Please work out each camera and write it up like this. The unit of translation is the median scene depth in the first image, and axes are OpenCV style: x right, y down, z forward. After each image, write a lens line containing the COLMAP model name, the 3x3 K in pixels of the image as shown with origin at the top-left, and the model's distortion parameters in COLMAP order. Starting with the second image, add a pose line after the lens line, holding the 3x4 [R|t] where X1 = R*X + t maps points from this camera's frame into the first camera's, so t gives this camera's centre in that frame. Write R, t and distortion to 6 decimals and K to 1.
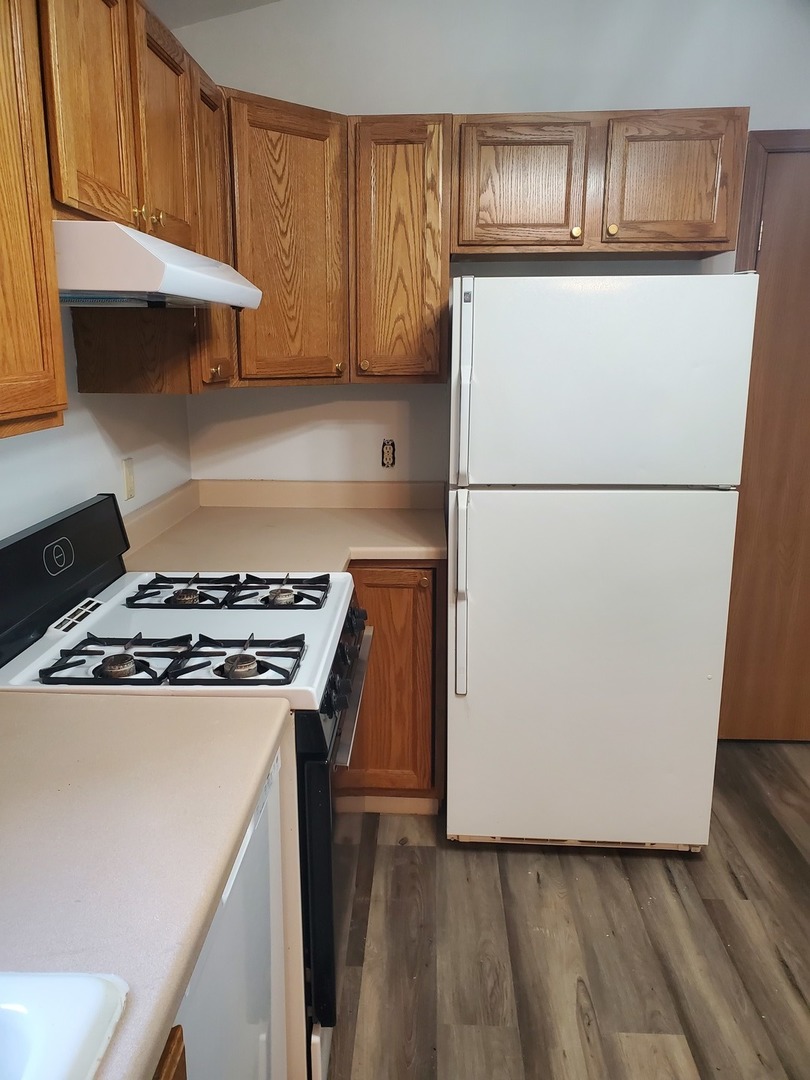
lens RADIAL K [[850.4, 0, 401.5], [0, 850.4, 538.4], [0, 0, 1]] dist [0.011160, 0.015371]
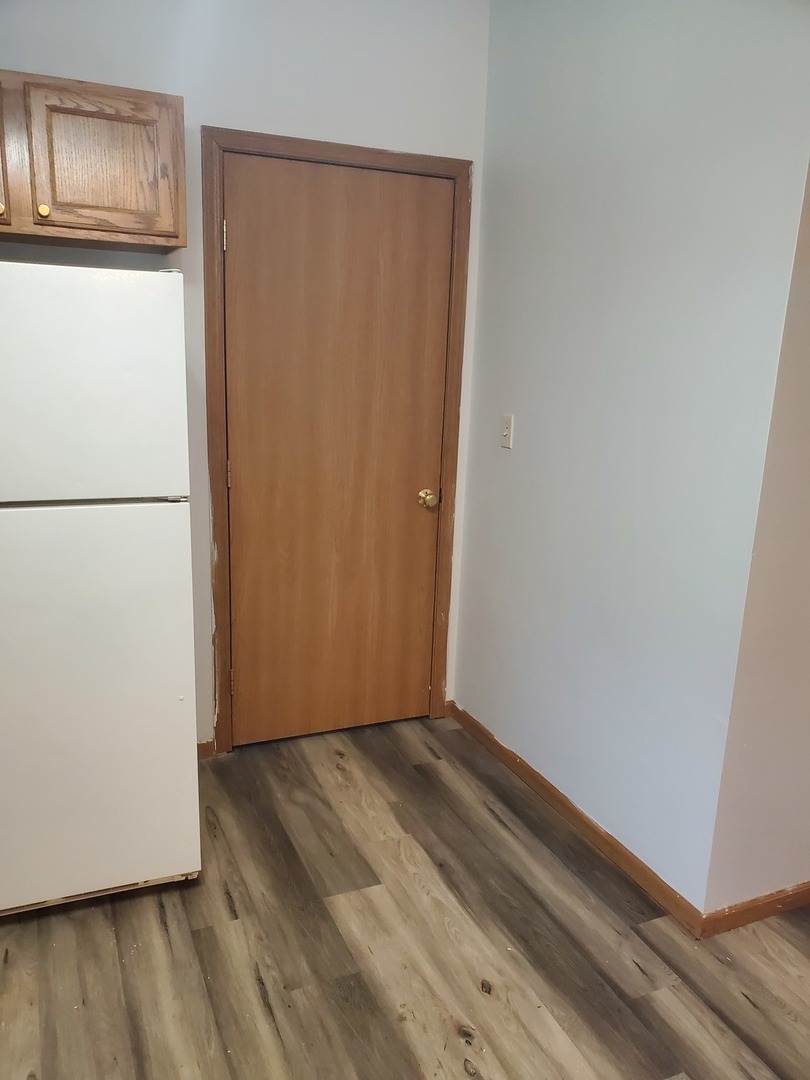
lens RADIAL K [[850.4, 0, 405.1], [0, 850.4, 540.8], [0, 0, 1]] dist [0.011160, 0.015371]
pose [[0.893716, -0.064049, 0.444038, 0.167077], [0.060141, 0.997927, 0.022897, -0.017700], [-0.444584, 0.006241, 0.895716, 0.041106]]
